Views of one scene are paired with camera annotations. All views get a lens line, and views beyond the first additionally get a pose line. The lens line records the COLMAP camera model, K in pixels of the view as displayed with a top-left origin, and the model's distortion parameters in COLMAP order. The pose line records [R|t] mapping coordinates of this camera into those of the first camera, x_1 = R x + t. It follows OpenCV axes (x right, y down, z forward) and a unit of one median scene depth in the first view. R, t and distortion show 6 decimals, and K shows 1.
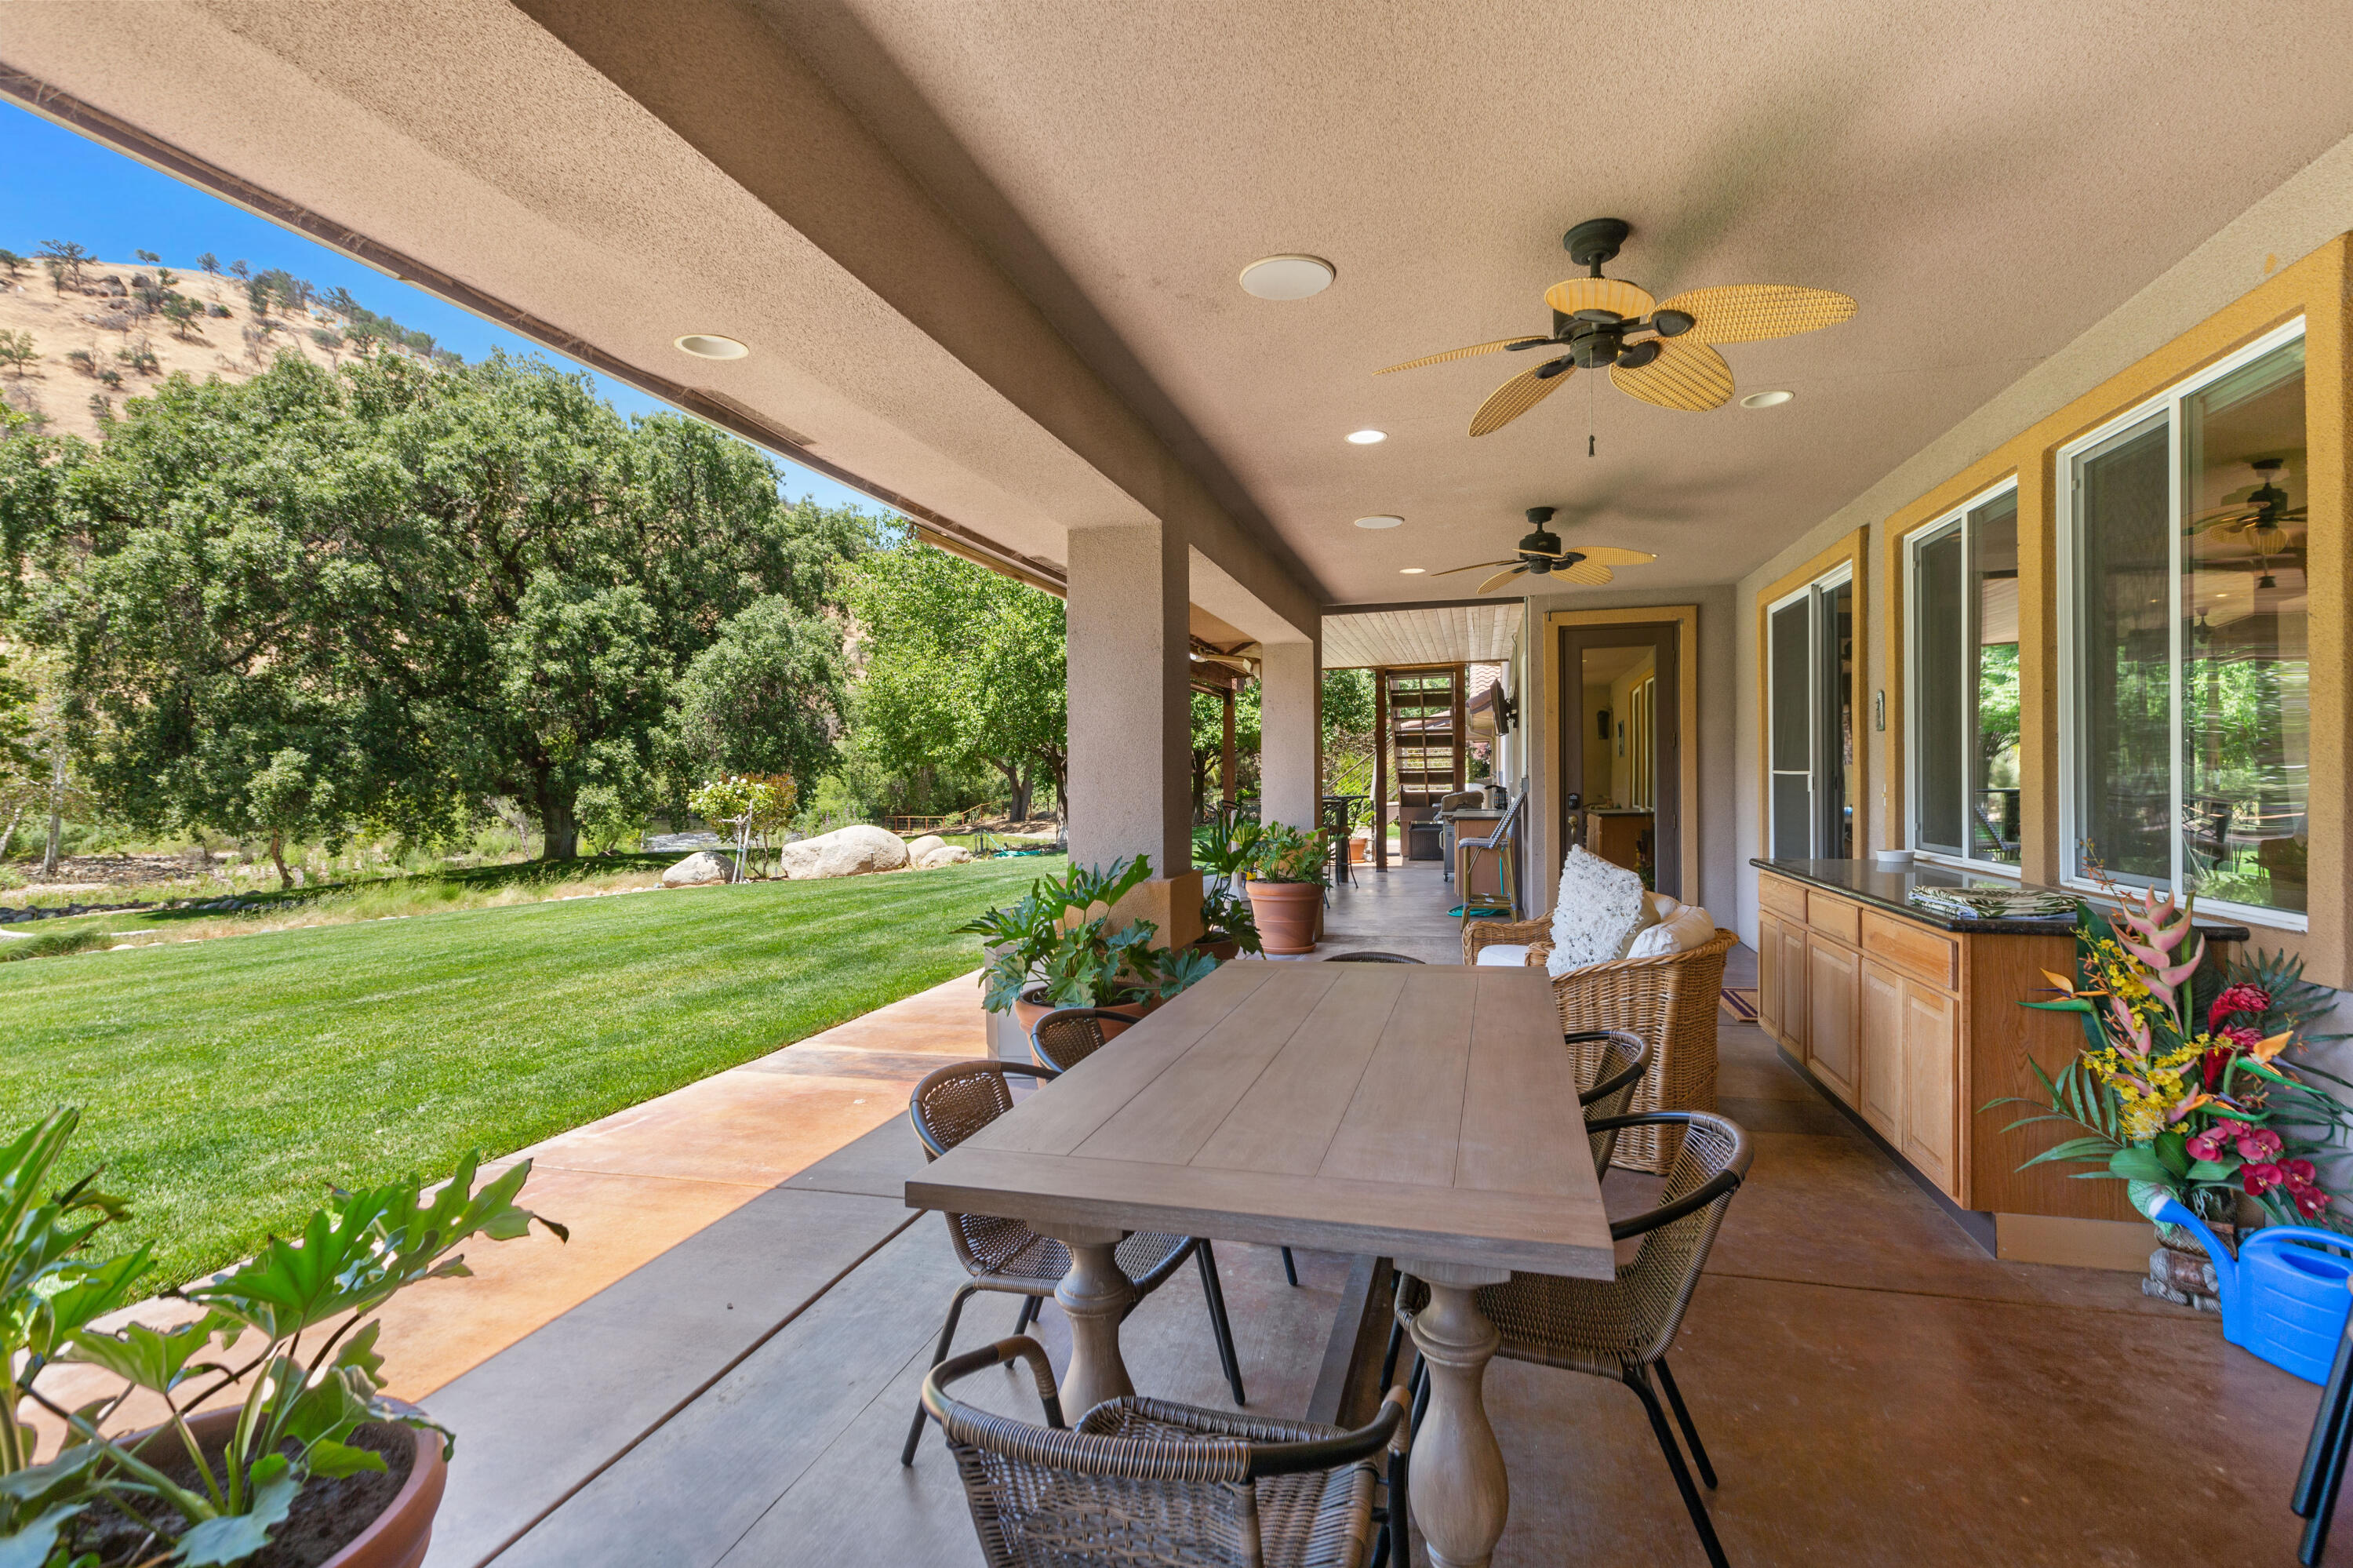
lens RADIAL K [[1080.5, 0, 1178.7], [0, 1080.5, 764.0], [0, 0, 1]] dist [0.008190, 0.000845]
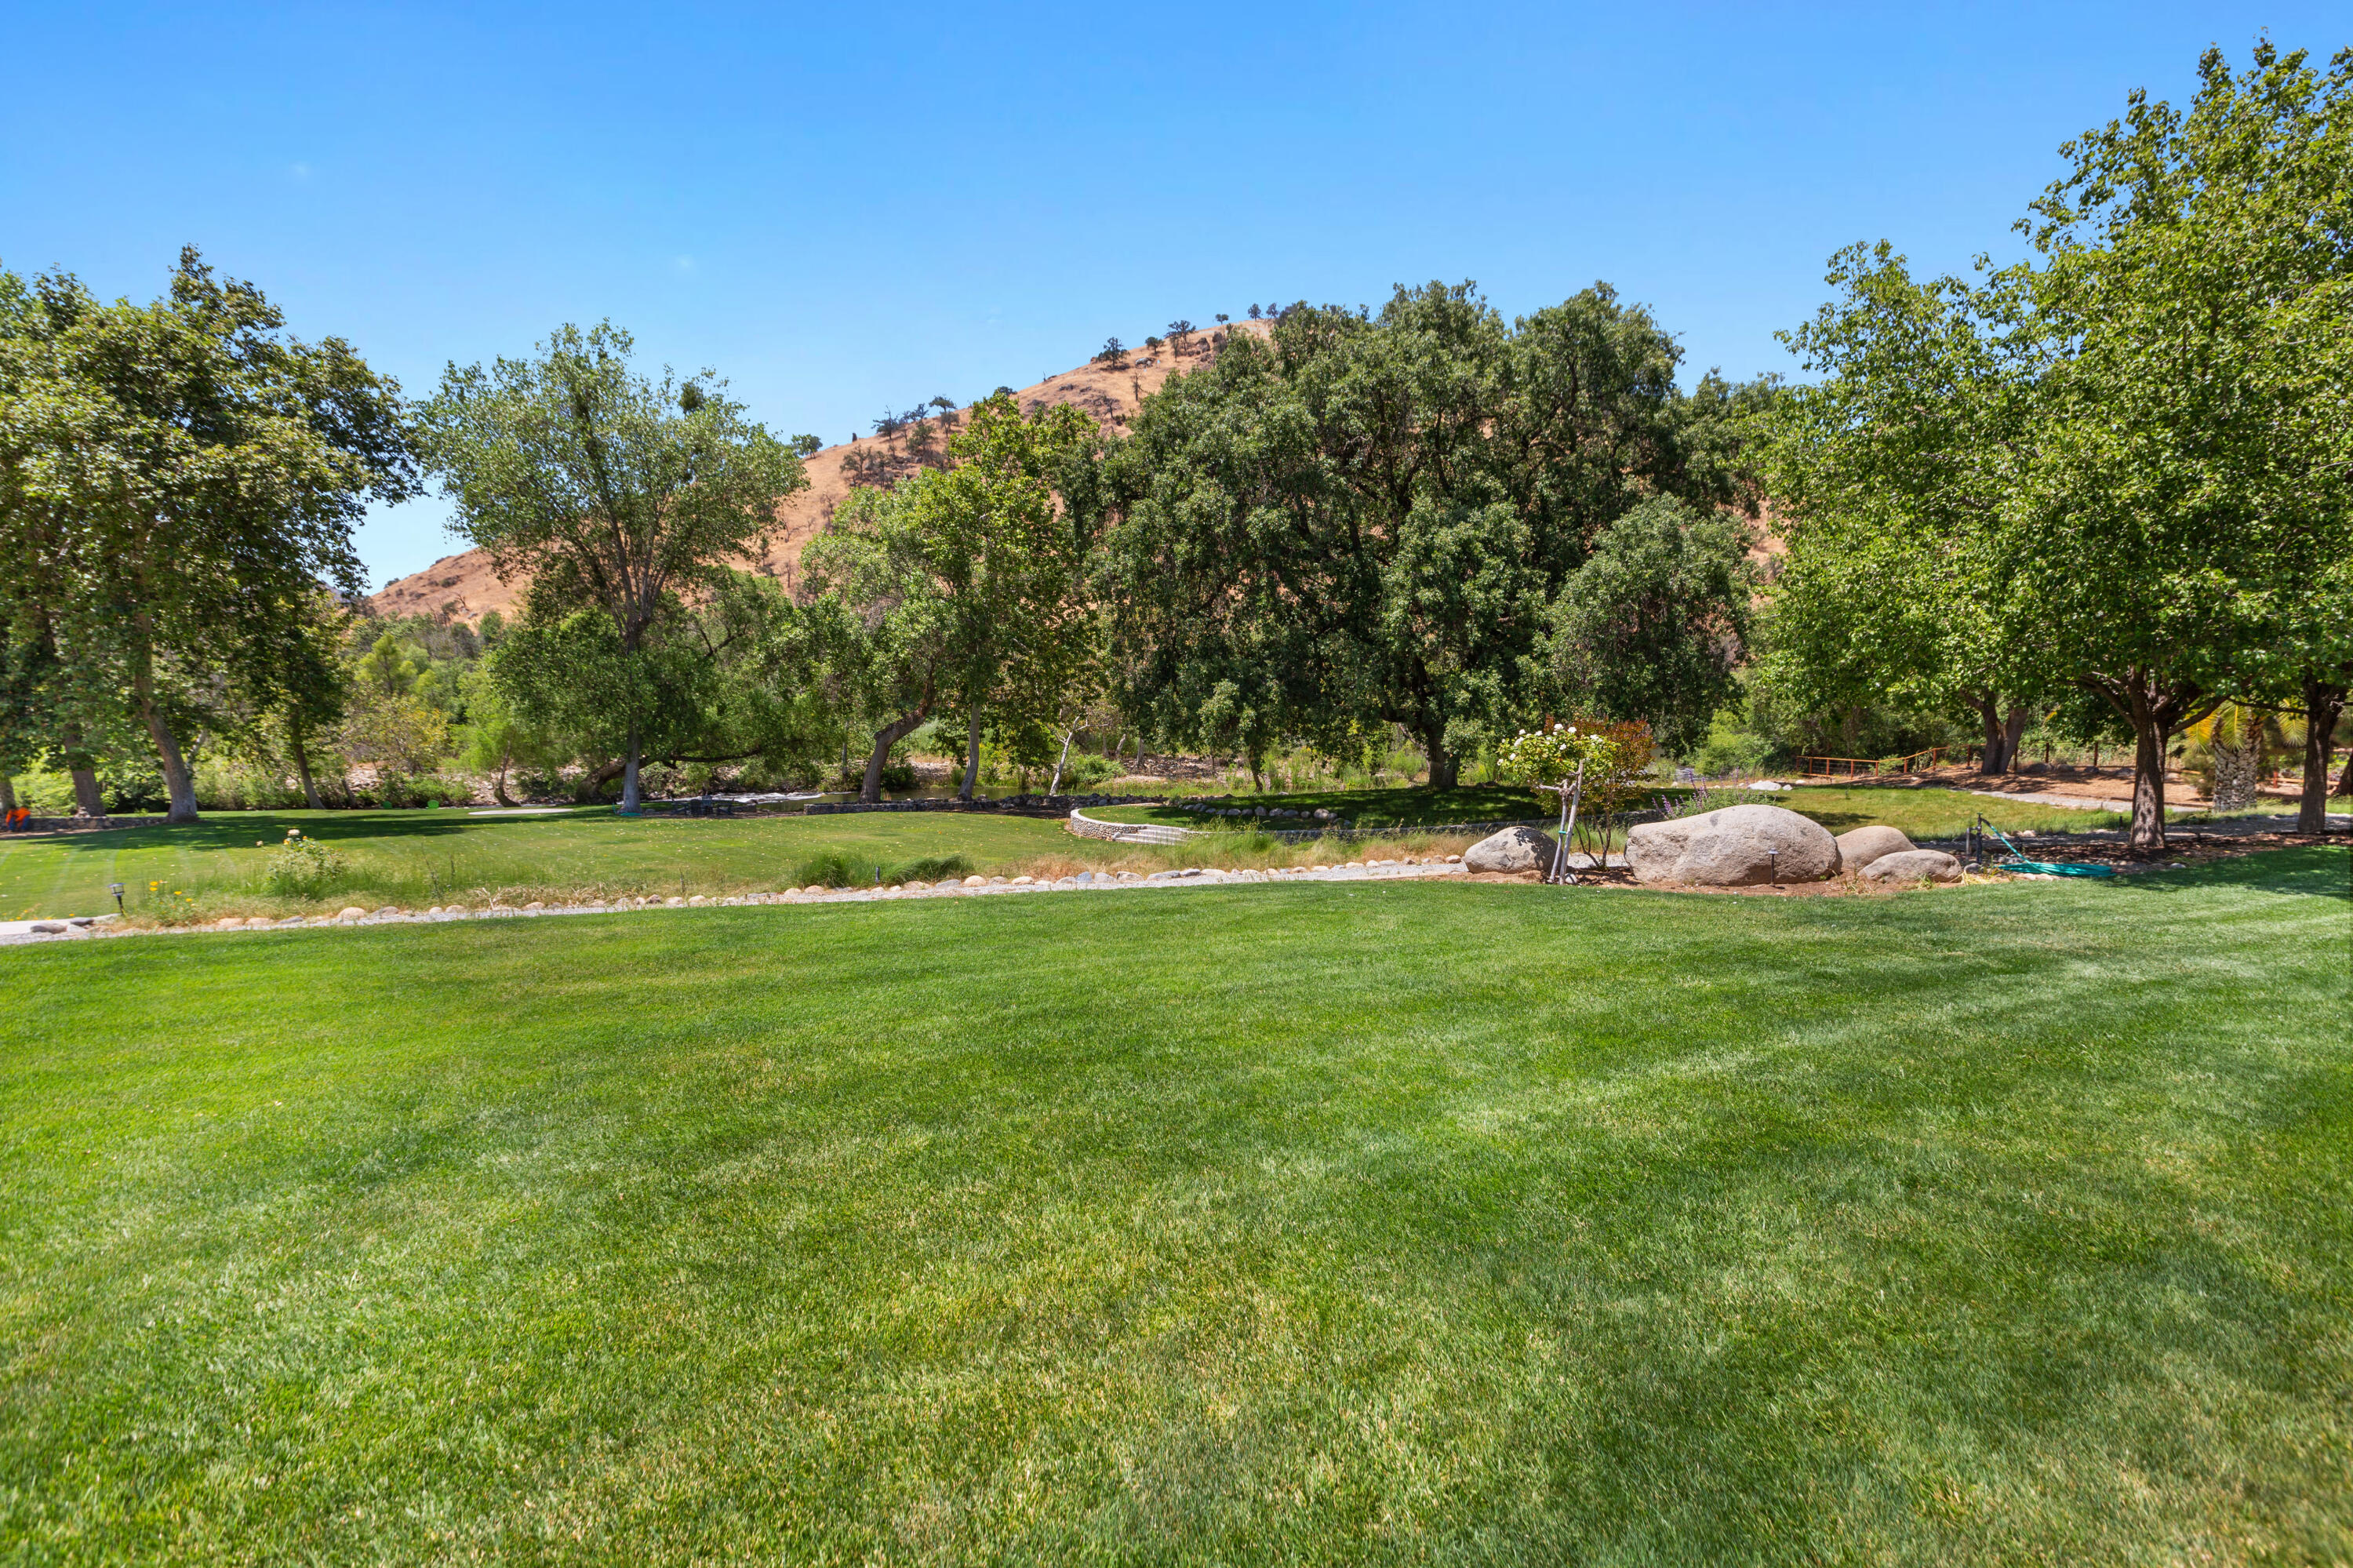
lens RADIAL K [[1080.5, 0, 1185.3], [0, 1080.5, 765.0], [0, 0, 1]] dist [0.008190, 0.000845]
pose [[0.711718, 0.054495, -0.700348, -0.041014], [-0.006860, 0.997478, 0.070644, -0.004228], [0.702431, -0.045474, 0.710297, 0.144890]]
